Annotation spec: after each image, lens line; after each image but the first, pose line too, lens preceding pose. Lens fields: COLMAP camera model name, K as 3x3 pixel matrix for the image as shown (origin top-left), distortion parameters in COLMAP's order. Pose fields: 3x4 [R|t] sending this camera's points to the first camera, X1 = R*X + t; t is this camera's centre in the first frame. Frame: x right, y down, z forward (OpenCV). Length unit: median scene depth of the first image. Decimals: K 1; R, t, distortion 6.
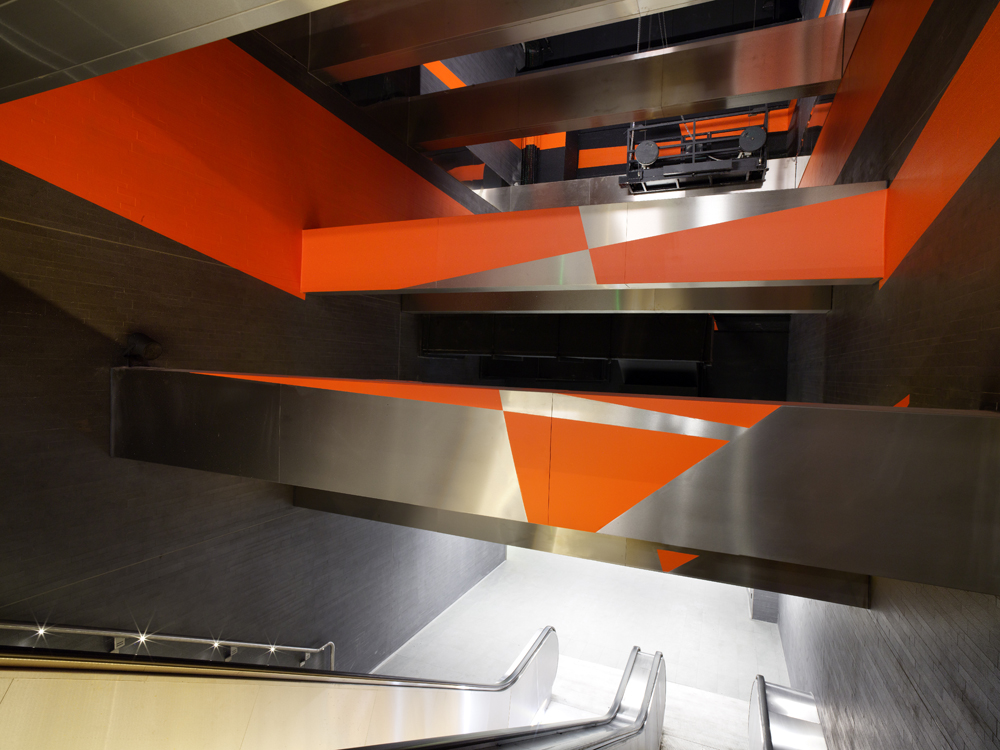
lens RADIAL K [[532.3, 0, 500.0], [0, 532.3, 375.0], [0, 0, 1]] dist [-0.042974, 0.035316]
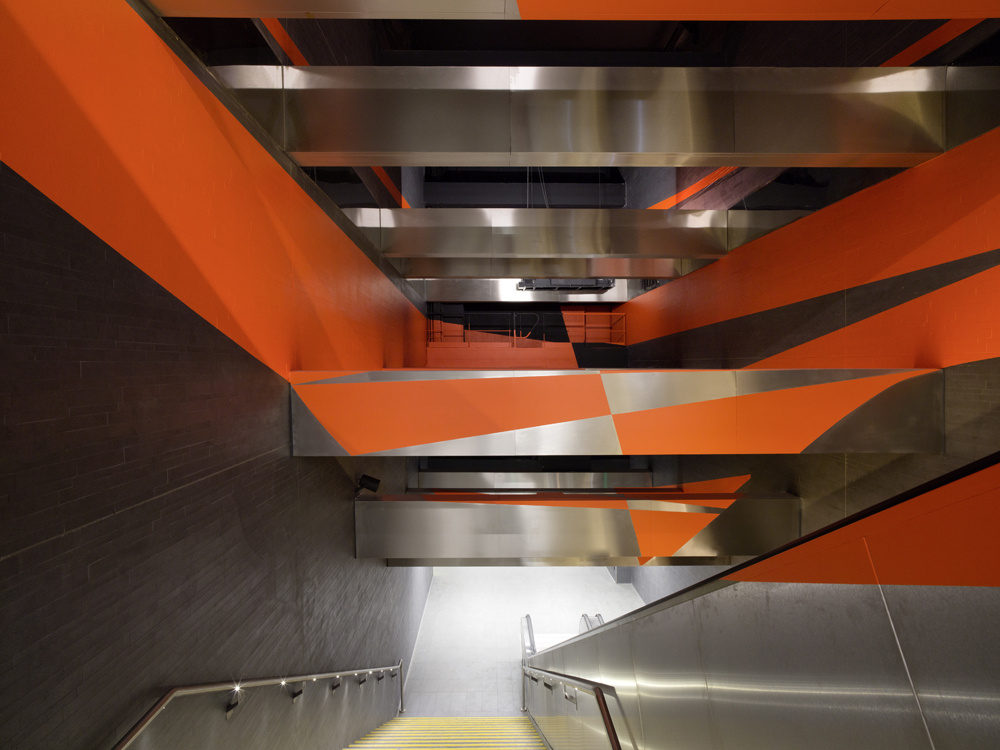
lens RADIAL K [[539.3, 0, 492.7], [0, 539.3, 366.0], [0, 0, 1]] dist [-0.037895, 0.035066]
pose [[0.911370, -0.039311, 0.409706, -0.650653], [0.042039, 0.999113, 0.002350, -0.262343], [-0.409435, 0.015082, 0.912214, -0.405244]]
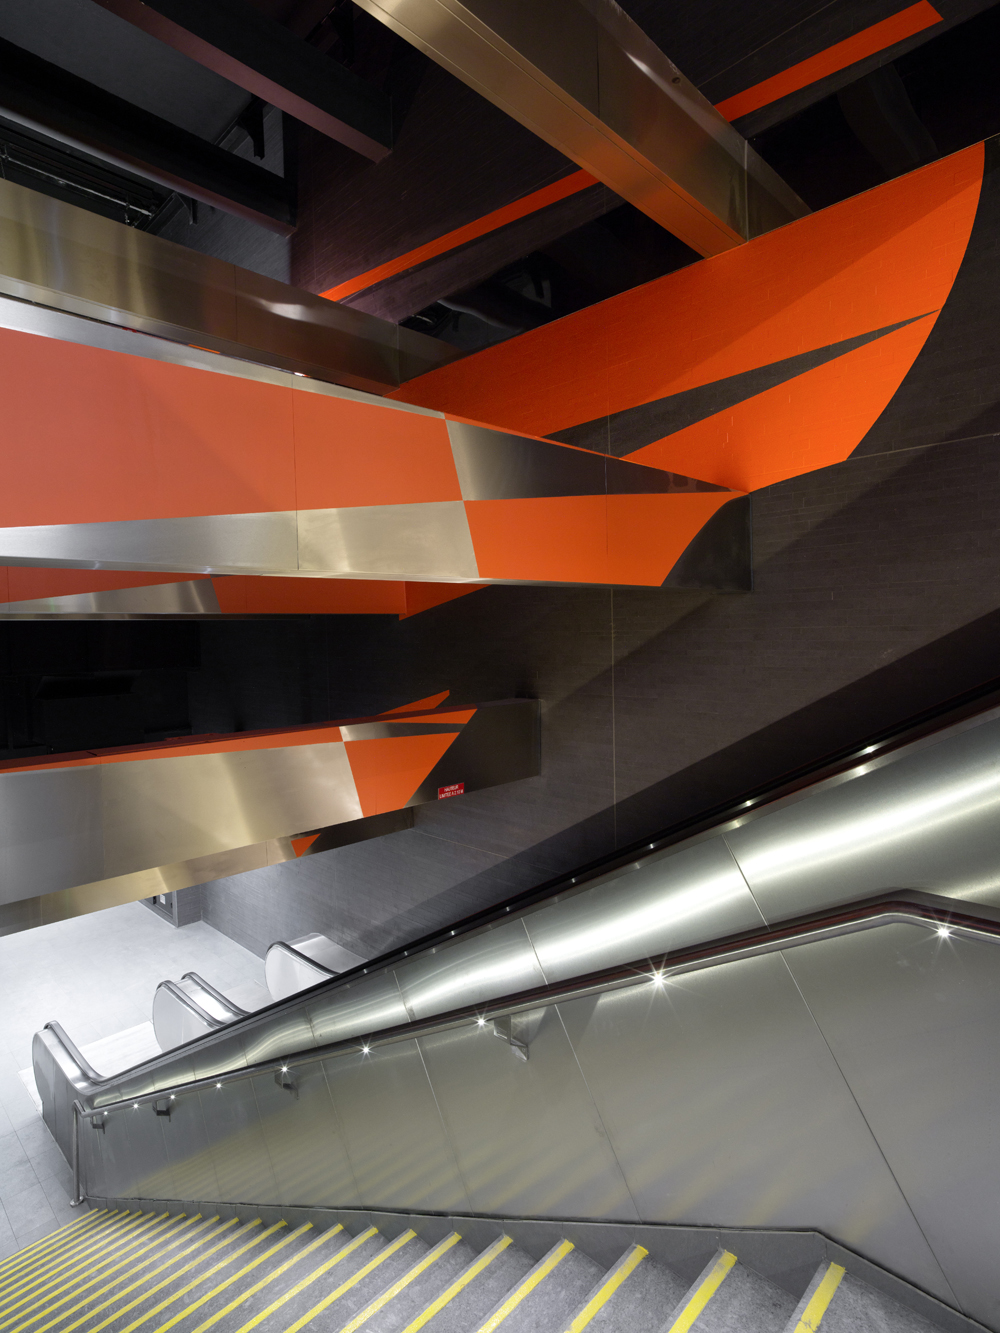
lens RADIAL K [[709.6, 0, 502.4], [0, 709.6, 642.7], [0, 0, 1]] dist [-0.042974, 0.035316]
pose [[0.355330, -0.062017, 0.932681, -0.676508], [0.049782, 0.997636, 0.047371, -0.109920], [-0.933414, 0.029598, 0.357578, -0.011534]]
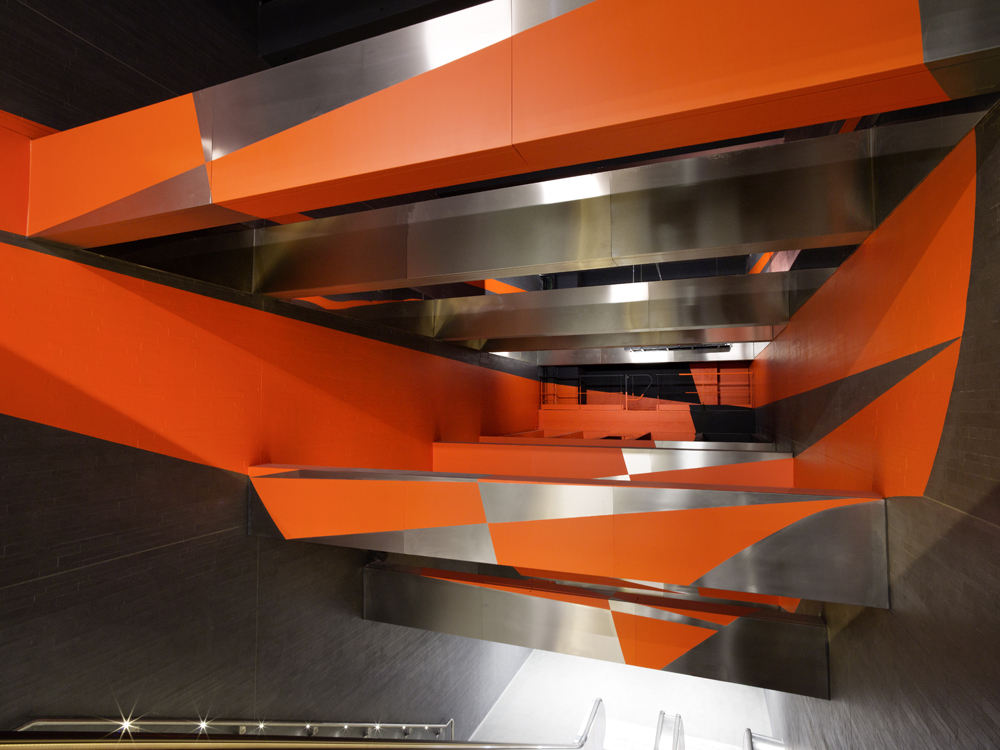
lens RADIAL K [[545.6, 0, 501.2], [0, 545.6, 390.3], [0, 0, 1]] dist [-0.001040, 0.035992]
pose [[0.998633, -0.035858, 0.038029, -0.221537], [0.037467, 0.998394, -0.042494, -0.335903], [-0.036445, 0.043861, 0.998373, -0.563658]]
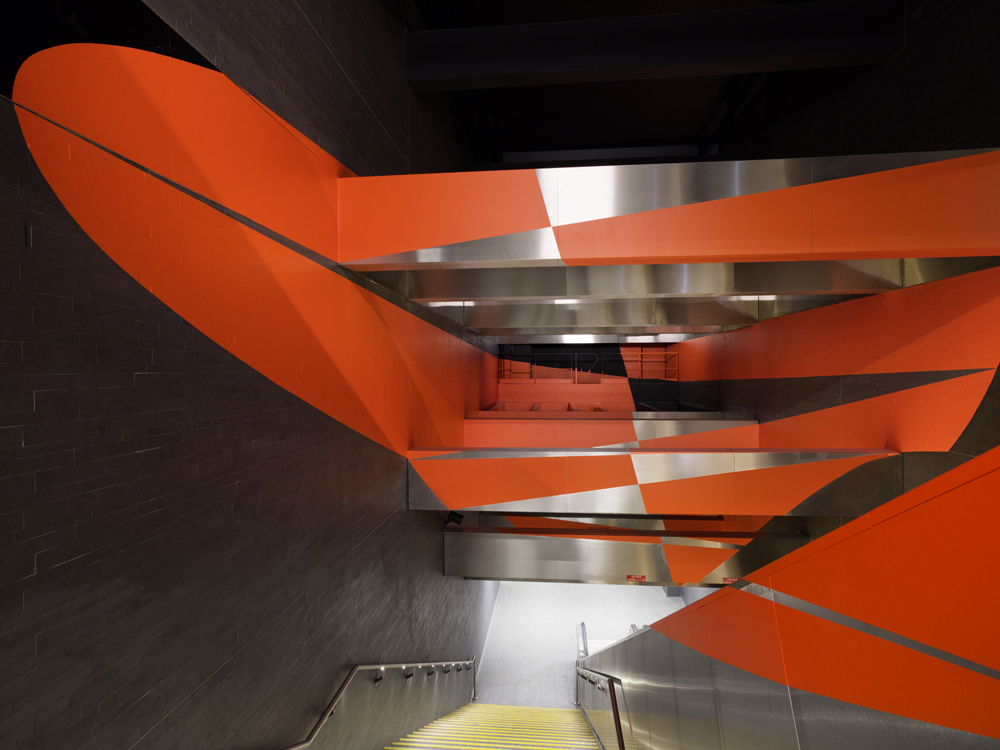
lens RADIAL K [[532.3, 0, 500.0], [0, 532.3, 375.0], [0, 0, 1]] dist [-0.042974, 0.035316]
pose [[0.951435, -0.046107, 0.304376, -0.735040], [0.046339, 0.998905, 0.006467, -0.404836], [-0.304341, 0.007952, 0.952530, -0.651717]]
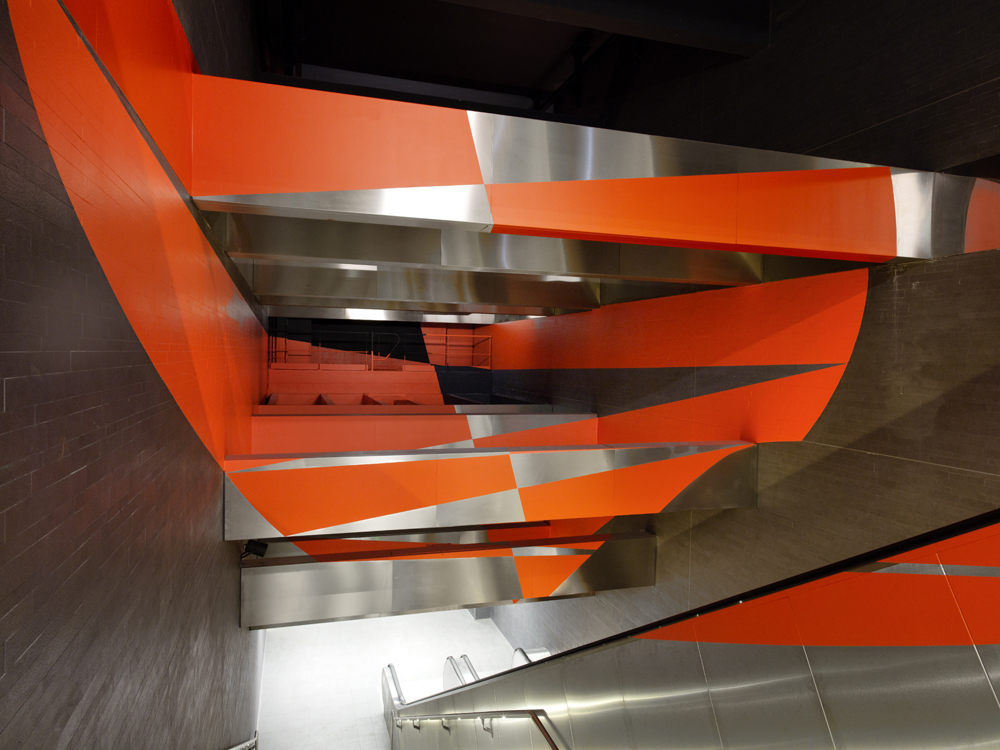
lens RADIAL K [[660.1, 0, 502.9], [0, 660.1, 374.5], [0, 0, 1]] dist [-0.000980, -0.000976]
pose [[0.749951, -0.042466, 0.660129, -0.910061], [0.018873, 0.998905, 0.042819, -0.413584], [-0.661224, -0.019653, 0.749931, -0.574456]]
